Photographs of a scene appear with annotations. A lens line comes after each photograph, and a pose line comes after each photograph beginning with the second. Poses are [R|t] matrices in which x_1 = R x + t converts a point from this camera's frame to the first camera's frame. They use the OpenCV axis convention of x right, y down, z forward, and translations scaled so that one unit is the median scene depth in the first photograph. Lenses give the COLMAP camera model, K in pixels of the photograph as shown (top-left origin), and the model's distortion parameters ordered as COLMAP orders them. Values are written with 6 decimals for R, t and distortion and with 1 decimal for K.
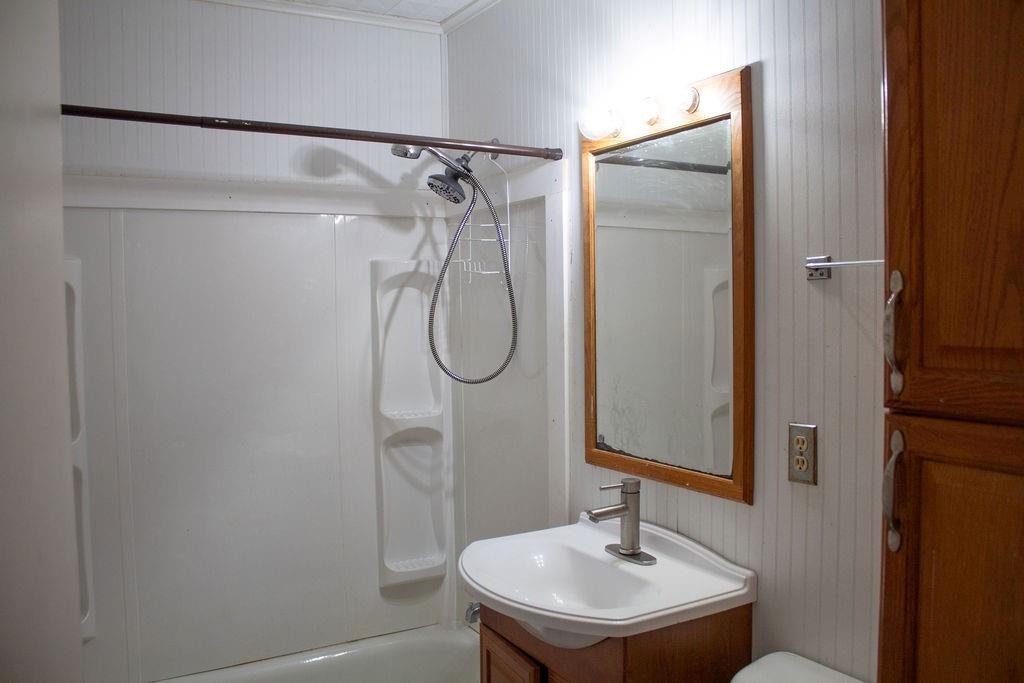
lens RADIAL K [[843.7, 0, 512.0], [0, 843.7, 341.5], [0, 0, 1]] dist [-0.158375, 0.132960]
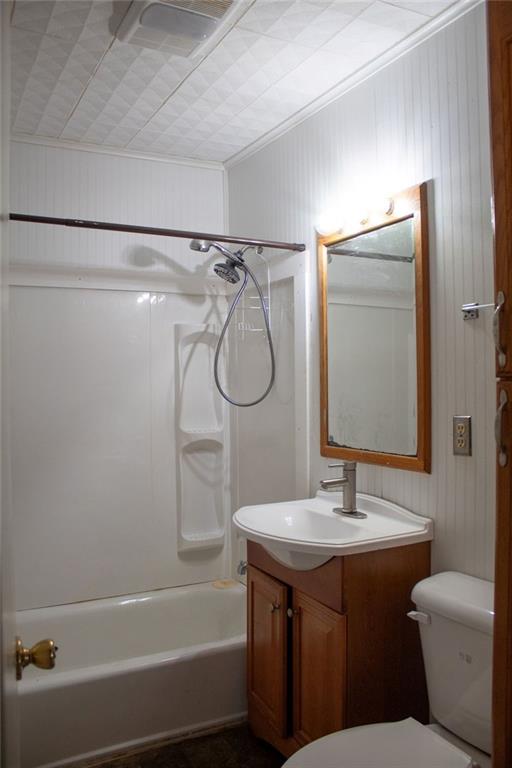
lens RADIAL K [[632.8, 0, 256.0], [0, 632.8, 384.0], [0, 0, 1]] dist [-0.158375, 0.132960]
pose [[0.999491, 0.004737, -0.031533, 0.009922], [-0.006088, 0.999062, -0.042867, 0.069635], [0.031300, 0.043037, 0.998583, -0.106758]]
